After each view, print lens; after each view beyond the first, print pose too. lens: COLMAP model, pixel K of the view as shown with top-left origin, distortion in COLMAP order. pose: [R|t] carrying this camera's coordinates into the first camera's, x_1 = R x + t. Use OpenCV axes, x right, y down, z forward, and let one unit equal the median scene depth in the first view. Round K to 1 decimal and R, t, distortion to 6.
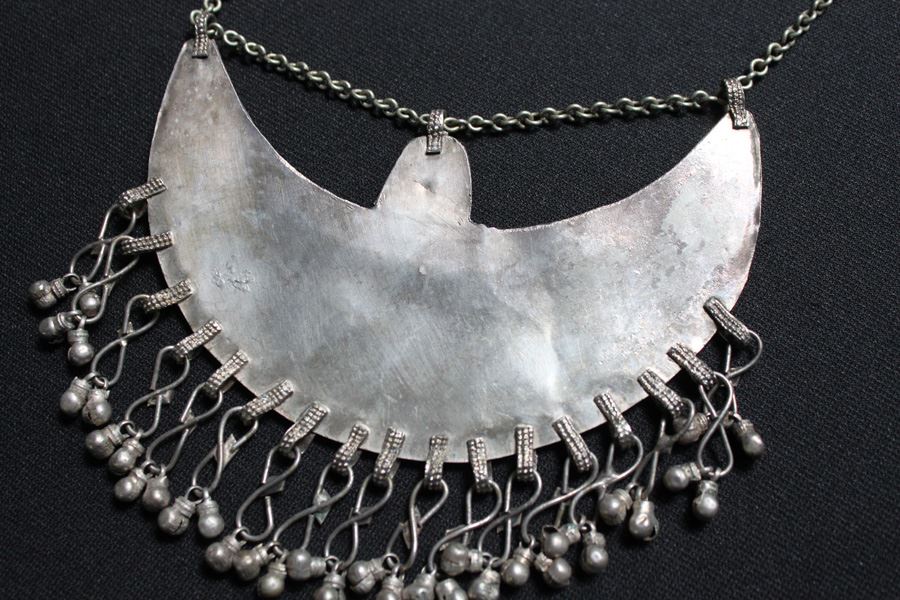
lens RADIAL K [[1078.6, 0, 450.0], [0, 1078.6, 300.0], [0, 0, 1]] dist [-0.088830, 0.086893]
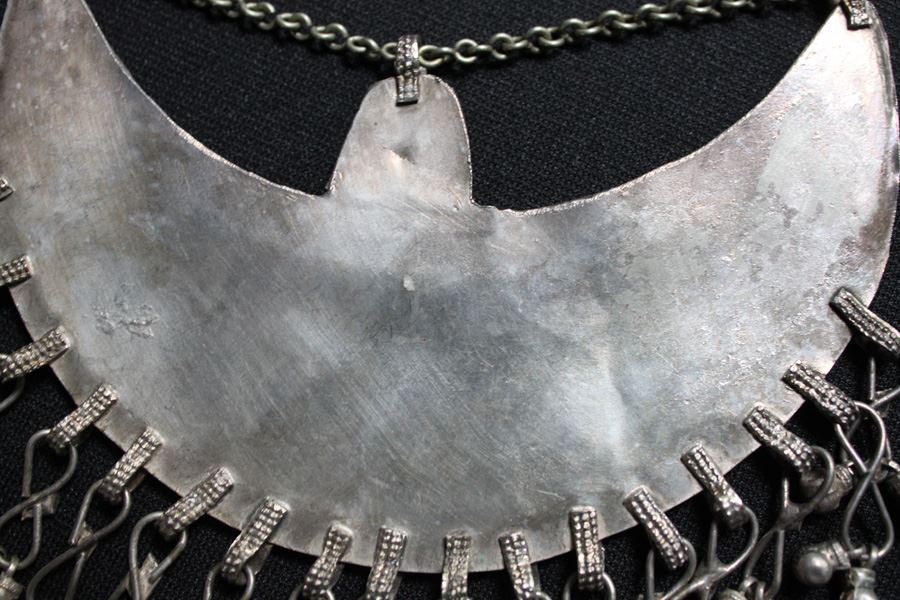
lens RADIAL K [[1078.6, 0, 450.0], [0, 1078.6, 300.0], [0, 0, 1]] dist [-0.088830, 0.086893]
pose [[0.995685, -0.089472, 0.024616, -0.017241], [0.086547, 0.991061, 0.101527, -0.083806], [-0.033480, -0.098958, 0.994528, 0.338006]]
